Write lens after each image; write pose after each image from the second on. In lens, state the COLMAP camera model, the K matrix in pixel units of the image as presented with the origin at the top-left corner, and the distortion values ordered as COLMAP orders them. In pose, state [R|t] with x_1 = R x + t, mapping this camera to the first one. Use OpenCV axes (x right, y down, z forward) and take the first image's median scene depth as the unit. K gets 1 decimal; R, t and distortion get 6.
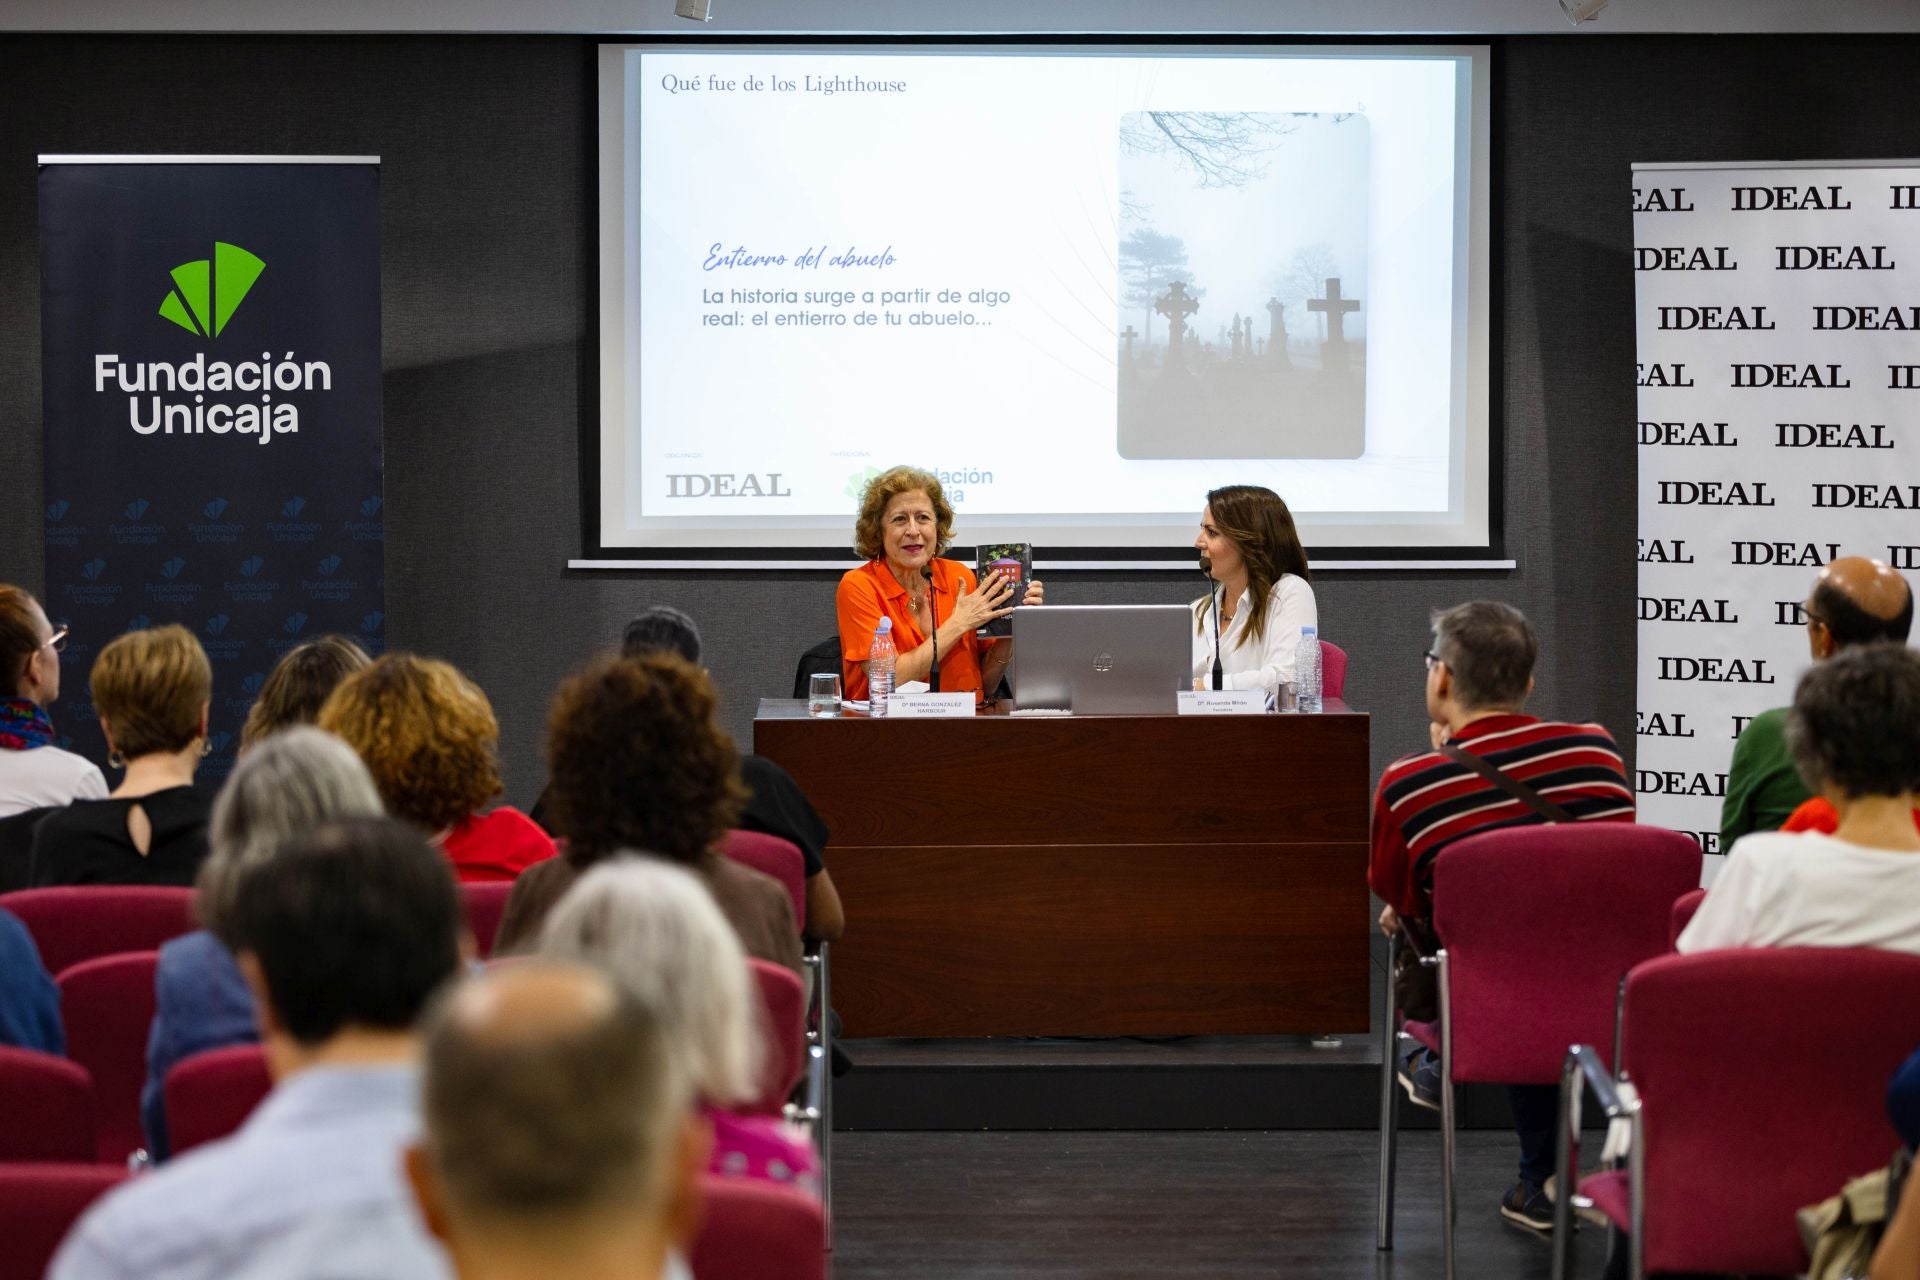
lens RADIAL K [[4475.9, 0, 960.0], [0, 4475.9, 640.0], [0, 0, 1]] dist [-0.016069, -0.455362]
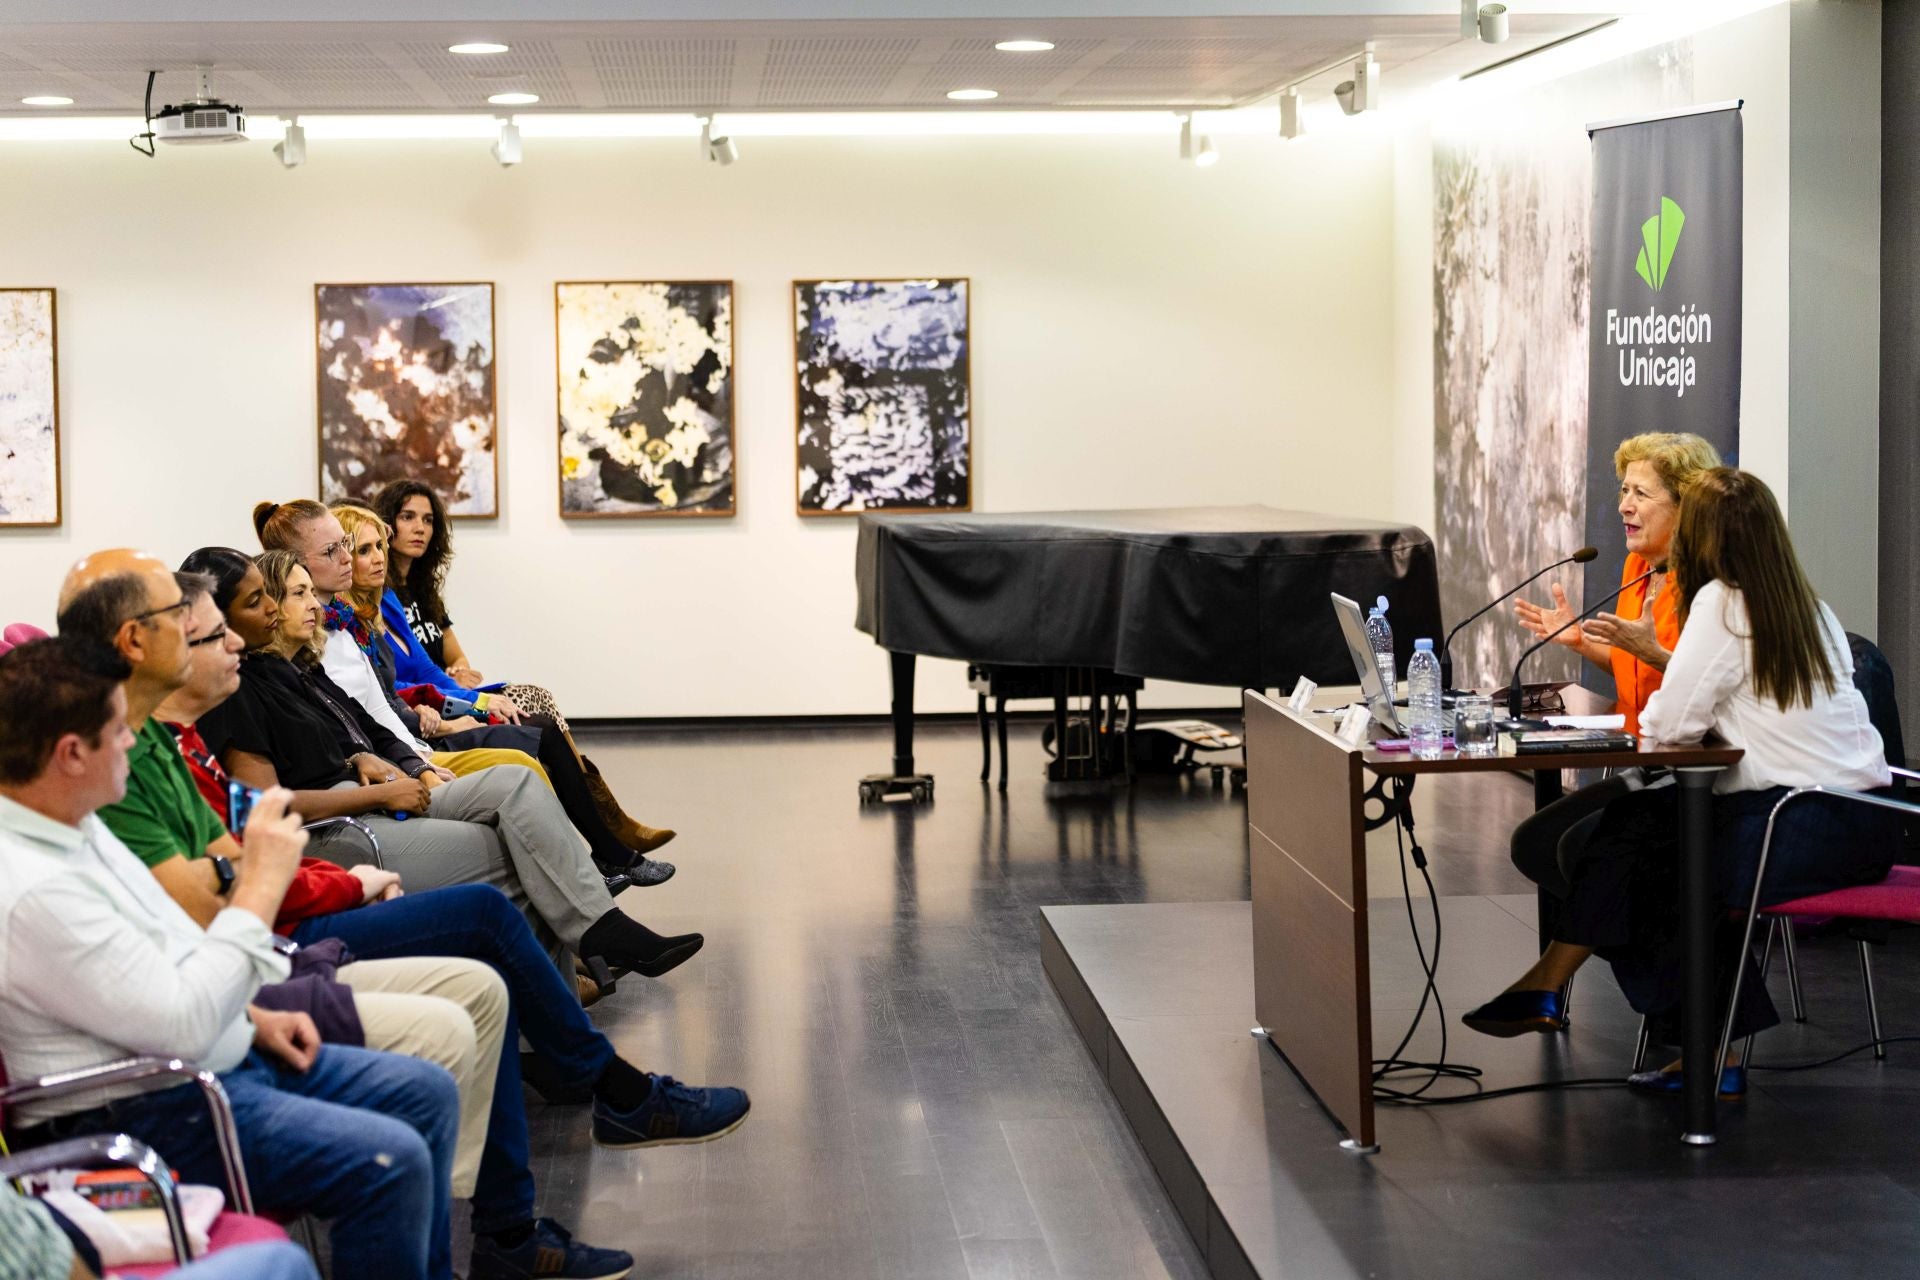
lens RADIAL K [[3773.1, 0, 960.0], [0, 3773.1, 640.0], [0, 0, 1]] dist [-0.033492, -0.116522]
pose [[0.045682, 0.075756, -0.996079, 0.681209], [-0.046610, 0.996196, 0.073628, -0.044051], [0.997868, 0.043064, 0.049039, 0.798466]]
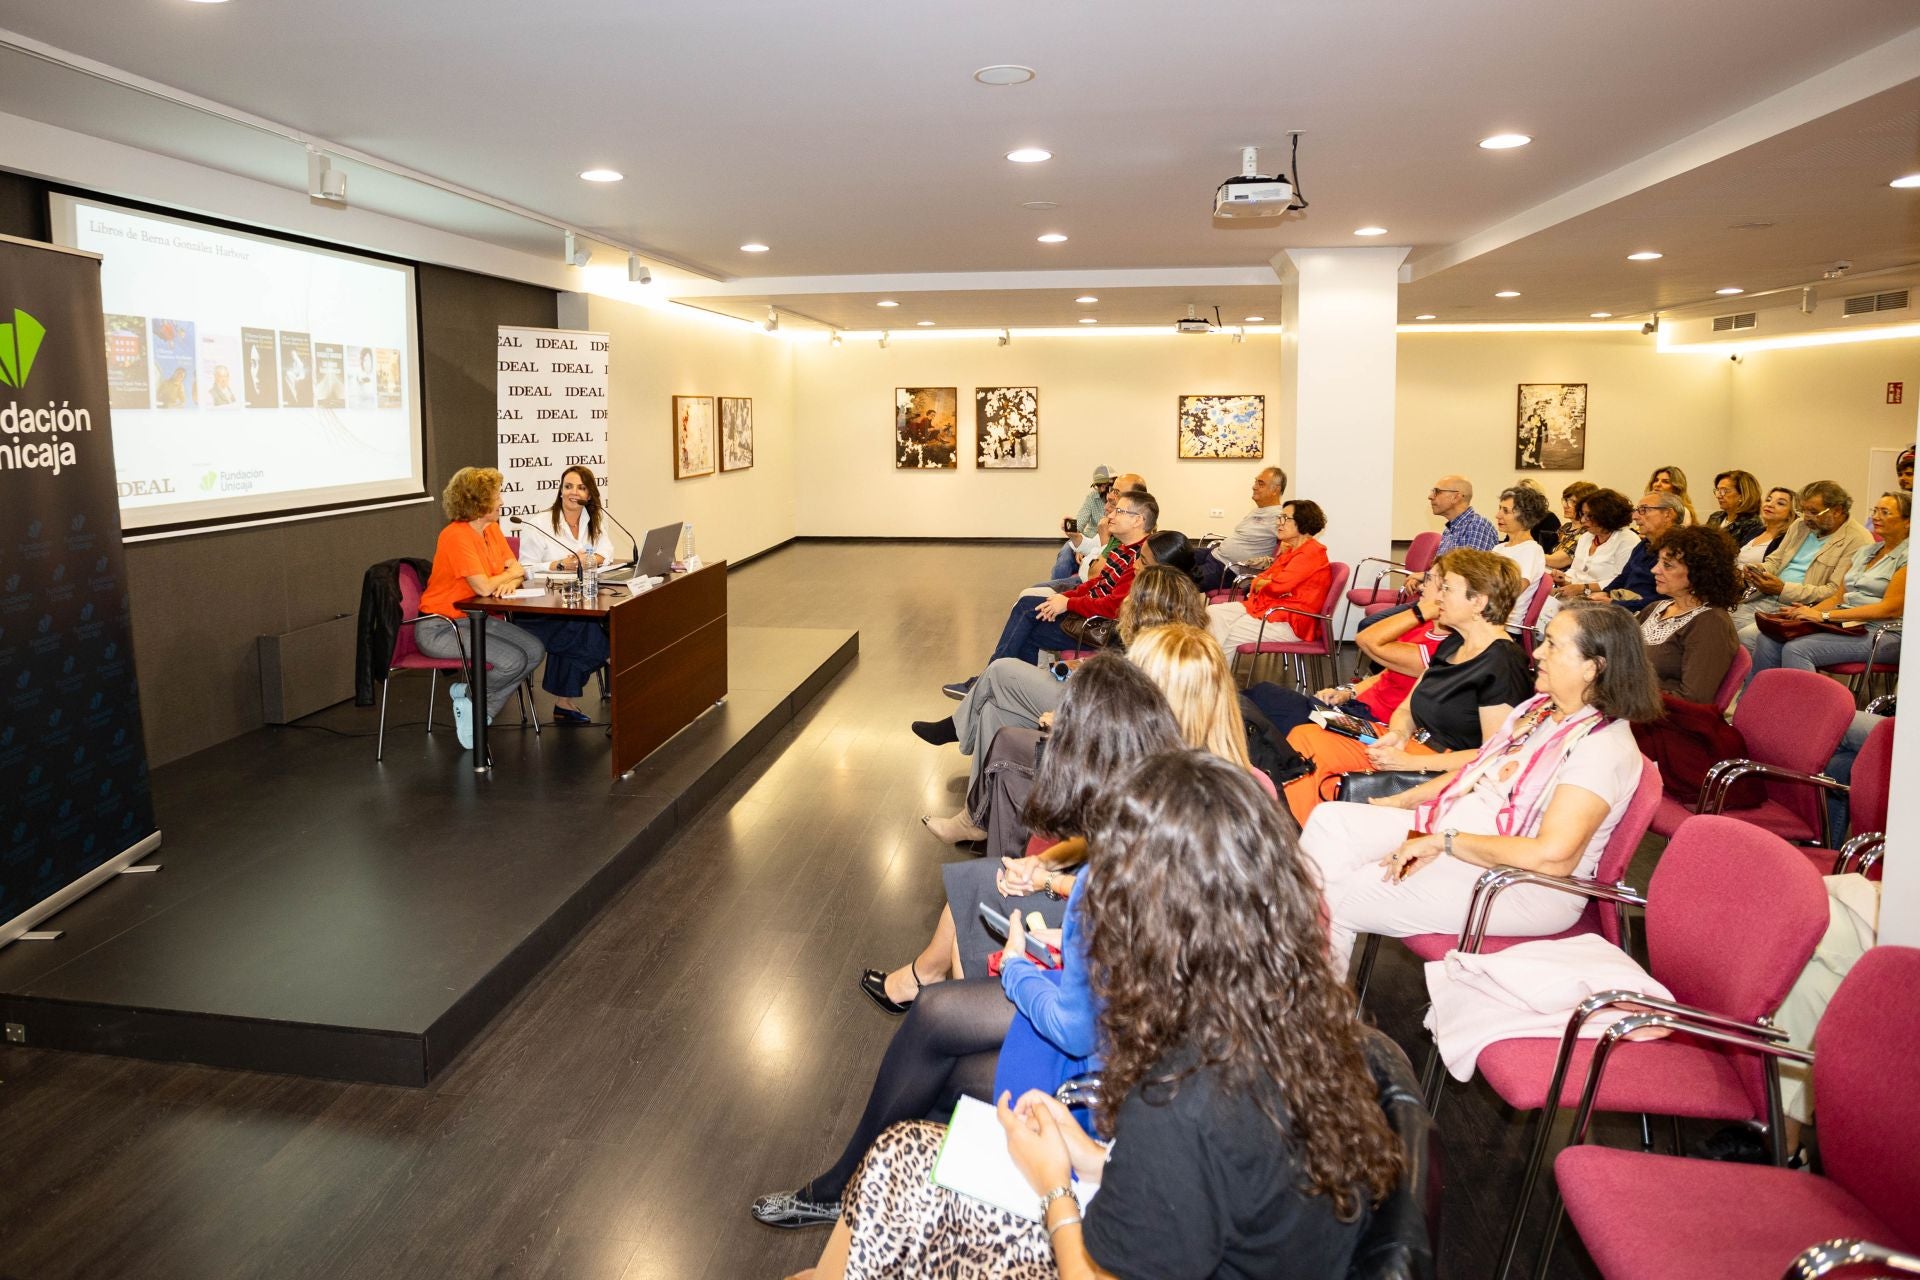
lens RADIAL K [[1114.0, 0, 936.9], [0, 1114.0, 509.5], [0, 0, 1]] dist [-0.060240, 0.027901]
pose [[0.158236, -0.088301, 0.983445, -0.414430], [0.065172, 0.994755, 0.078830, -0.041929], [-0.985248, 0.051620, 0.163161, 0.707660]]
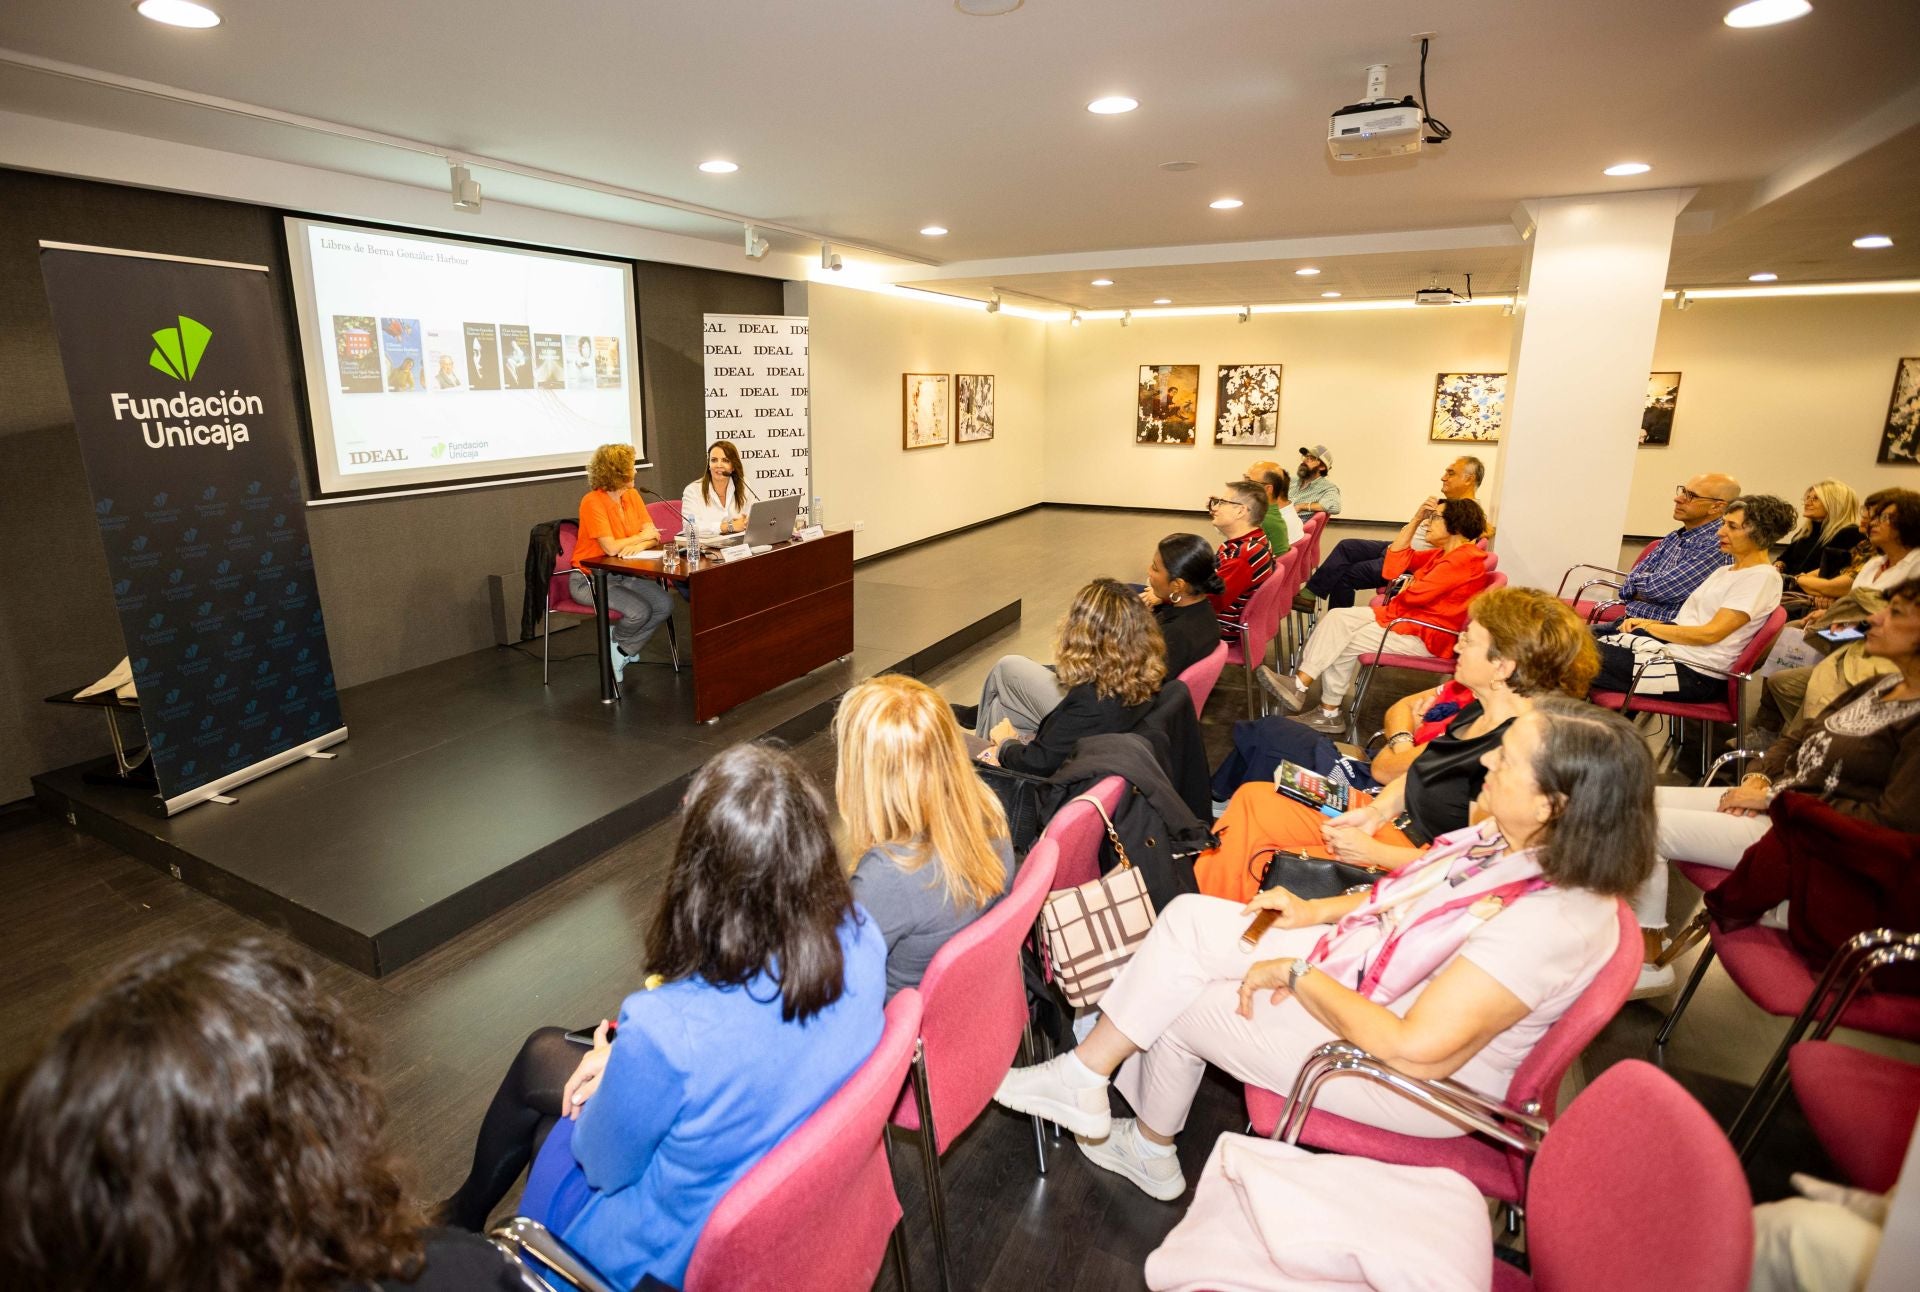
lens RADIAL K [[948.7, 0, 884.8], [0, 948.7, 619.5], [0, 0, 1]] dist [-0.068869, 0.033861]
pose [[0.506236, -0.210514, 0.836307, -0.323803], [0.060092, 0.976003, 0.209303, -0.039572], [-0.860299, -0.055701, 0.506738, 0.630298]]
